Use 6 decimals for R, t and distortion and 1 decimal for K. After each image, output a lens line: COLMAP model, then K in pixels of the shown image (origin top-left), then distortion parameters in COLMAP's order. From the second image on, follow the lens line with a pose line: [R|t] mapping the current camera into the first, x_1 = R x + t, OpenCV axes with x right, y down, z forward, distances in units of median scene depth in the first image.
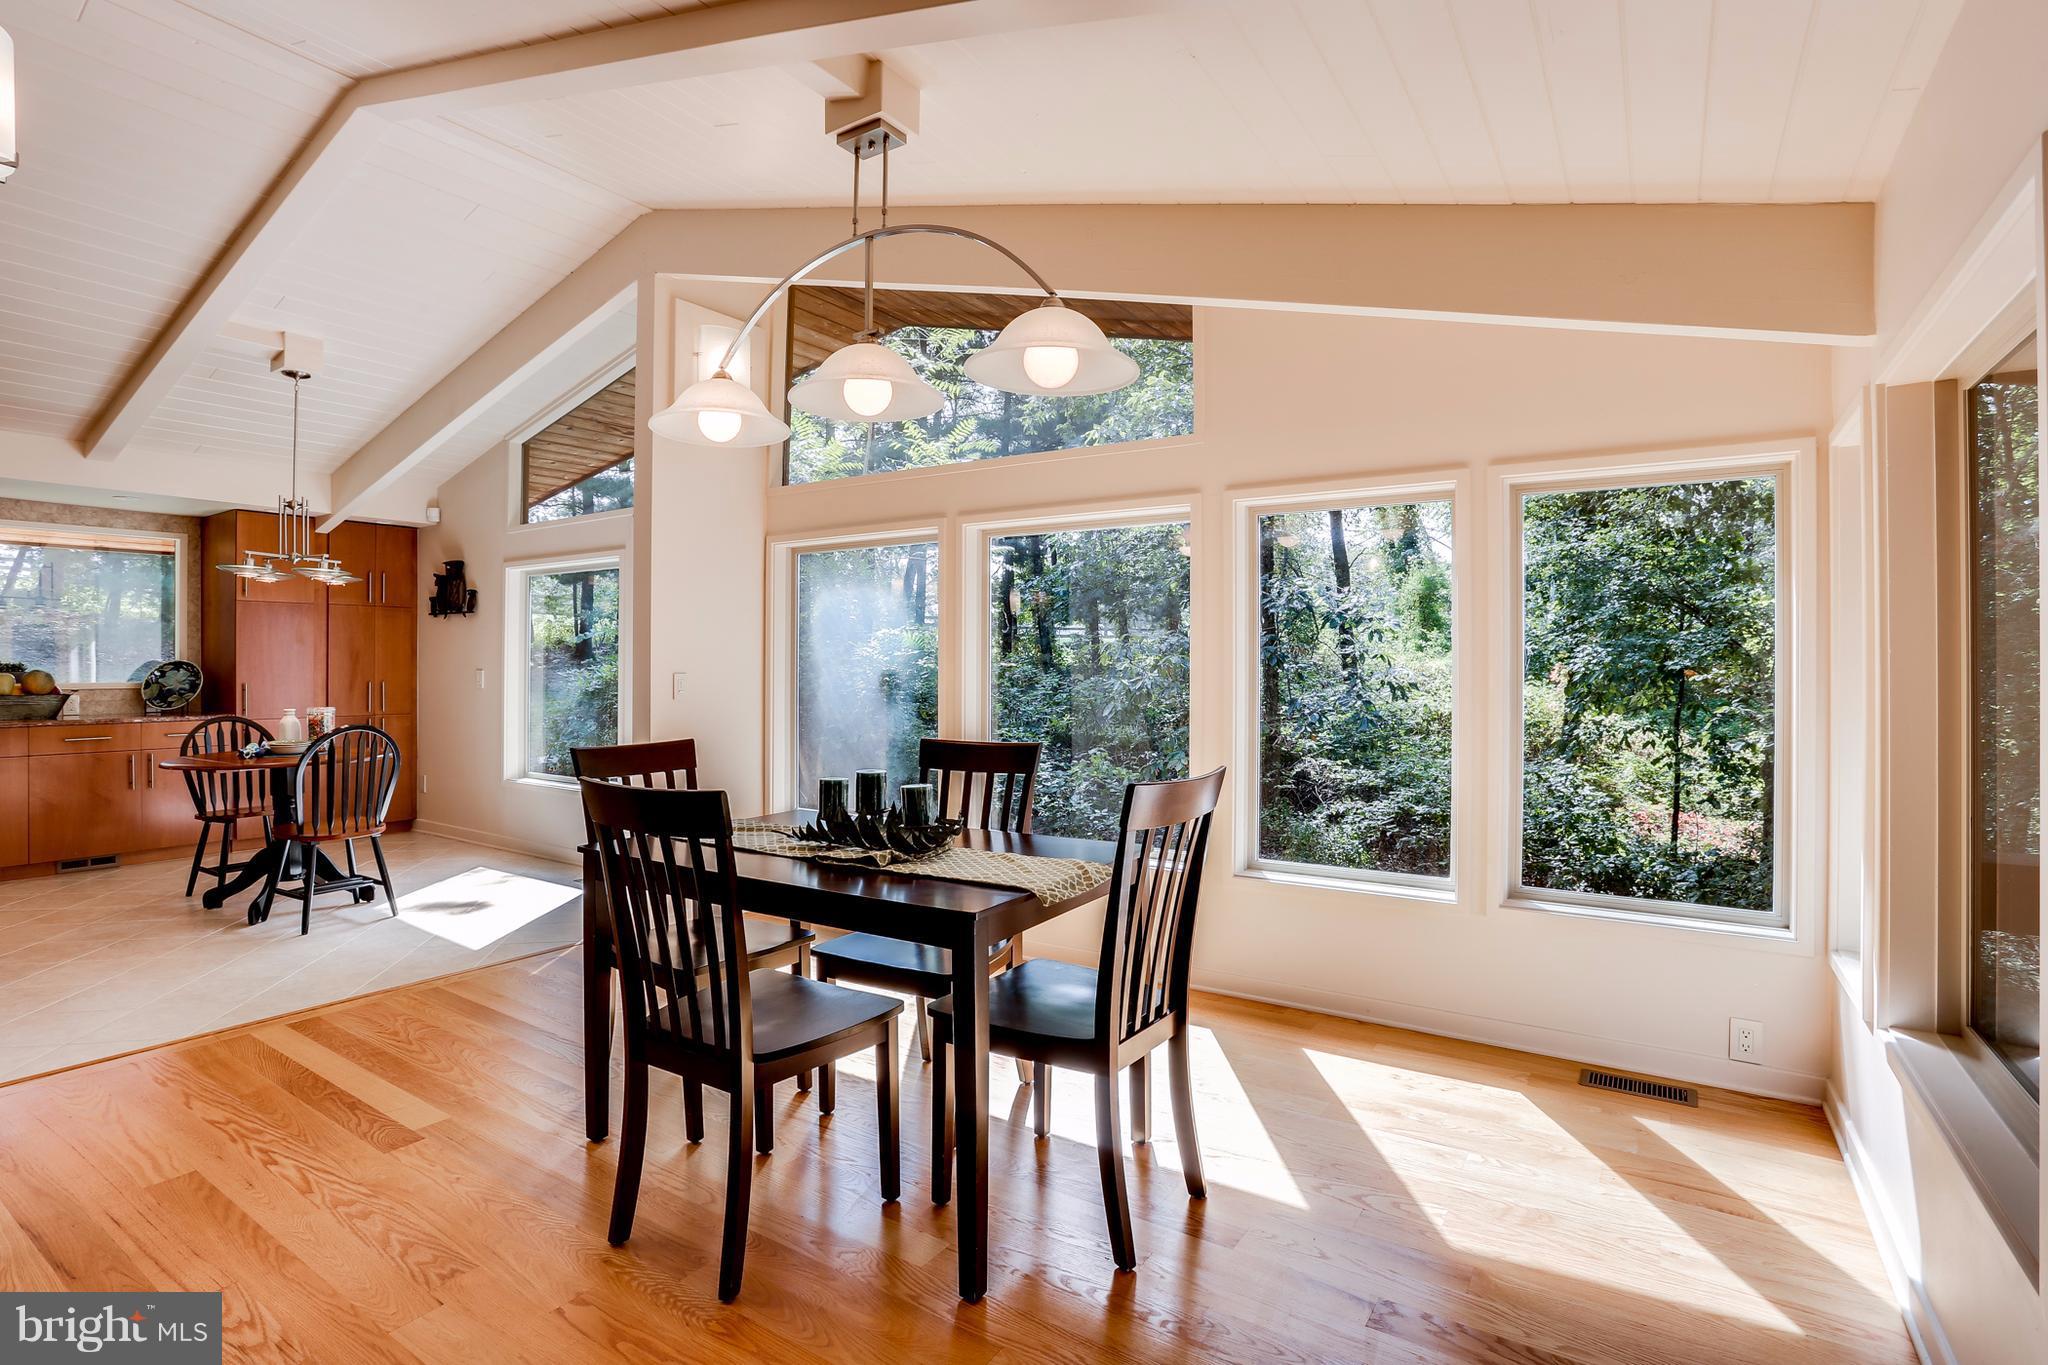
lens RADIAL K [[992.4, 0, 1002.7], [0, 992.4, 681.5], [0, 0, 1]] dist [-0.068783, 0.027584]
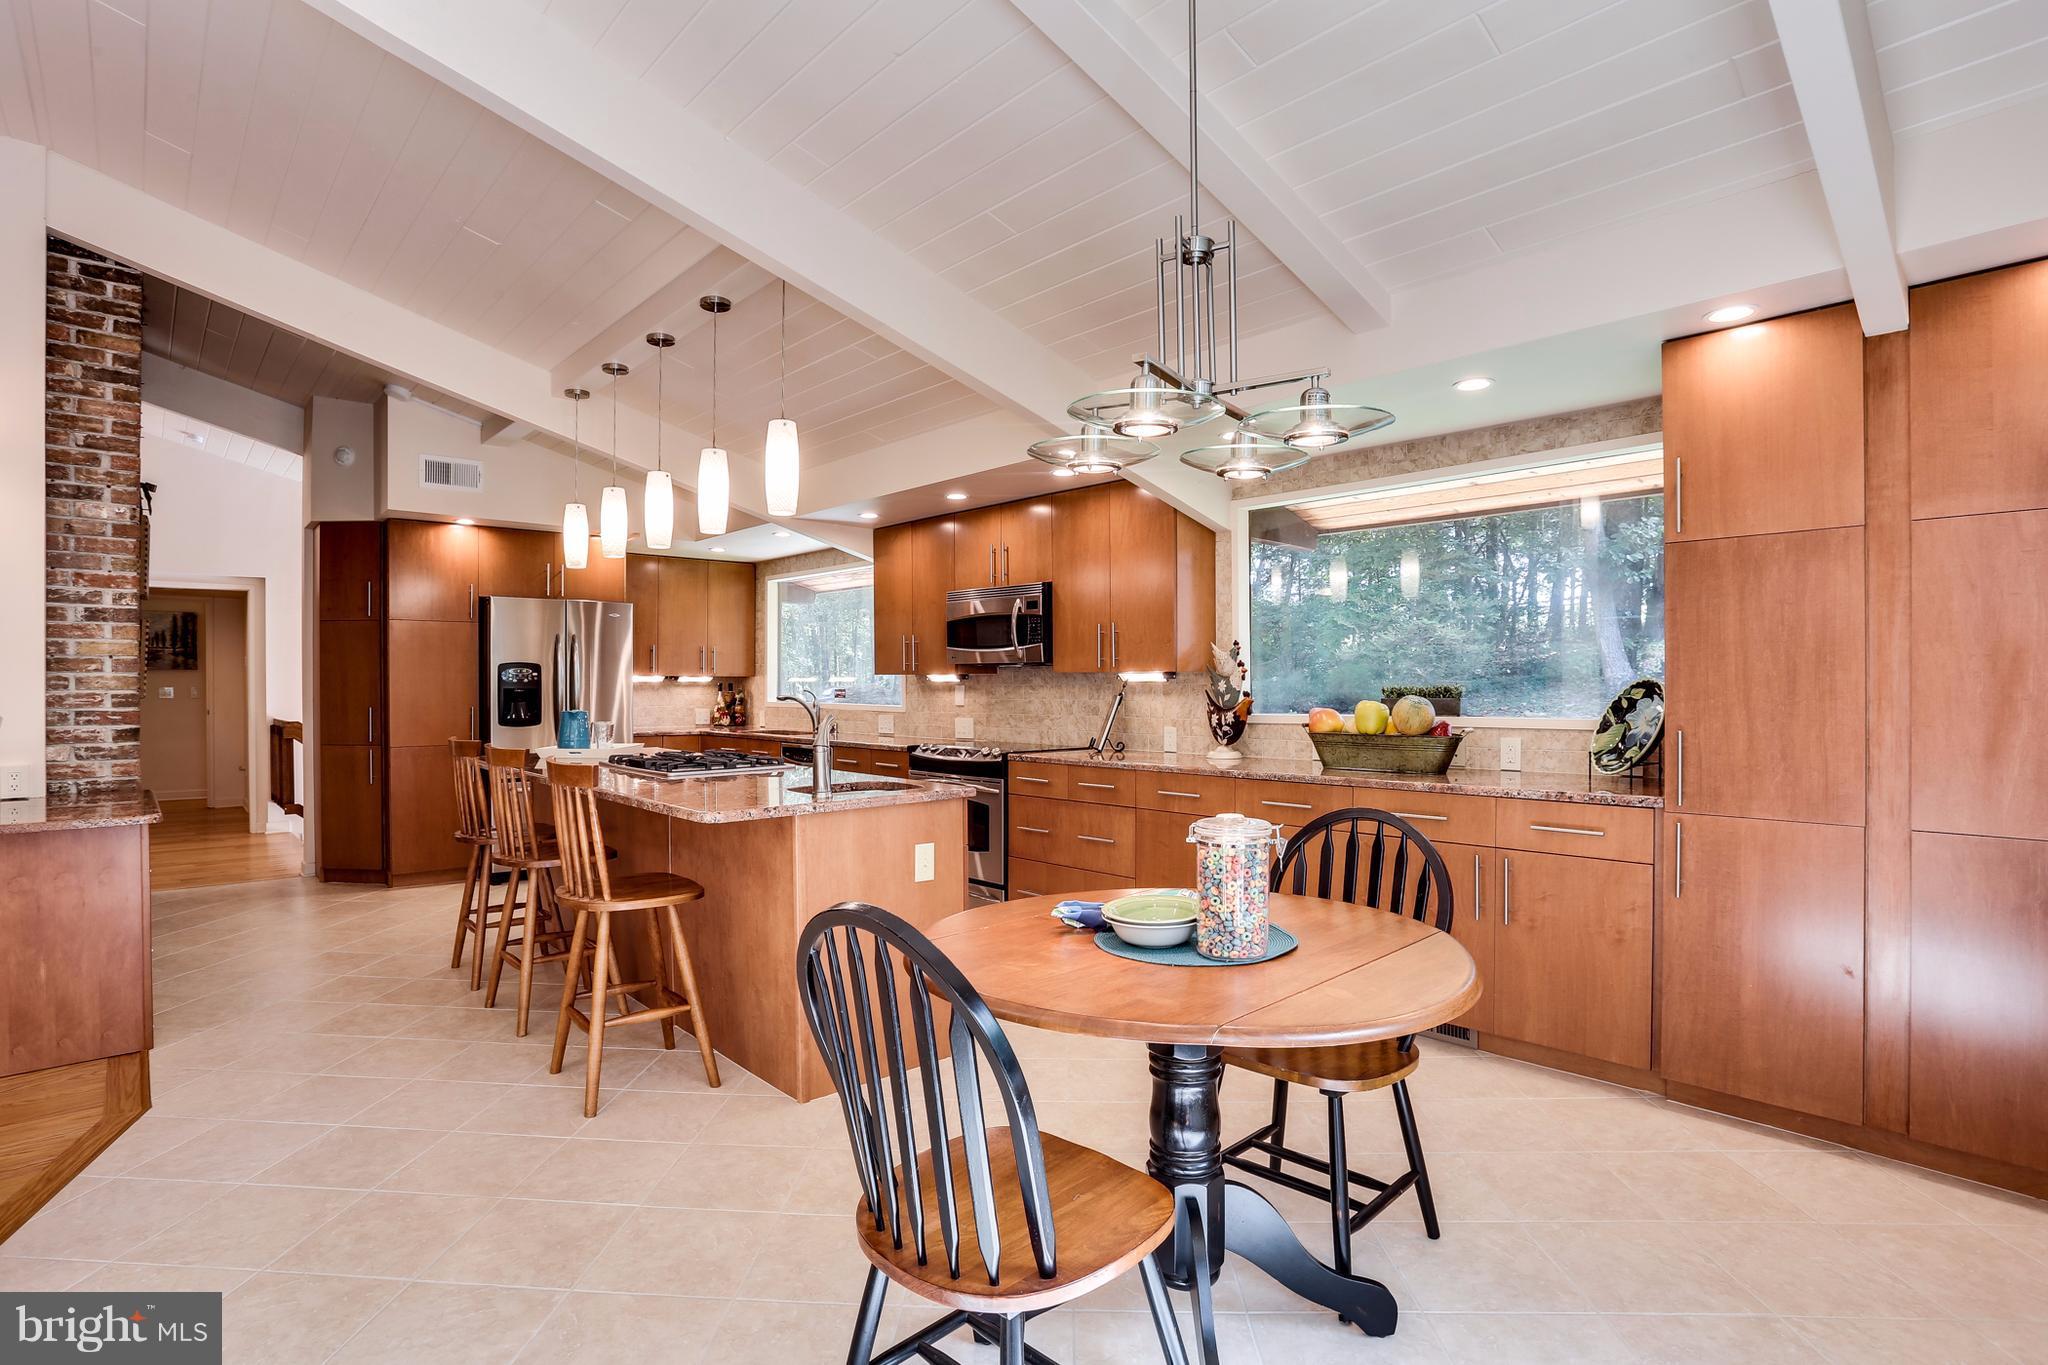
lens RADIAL K [[992.4, 0, 1002.7], [0, 992.4, 681.5], [0, 0, 1]] dist [-0.068783, 0.027584]
pose [[-0.258382, -0.002650, -0.966039, -0.298395], [-0.002419, 0.999995, -0.002096, -0.019438], [0.966040, 0.001795, -0.258387, 0.850759]]
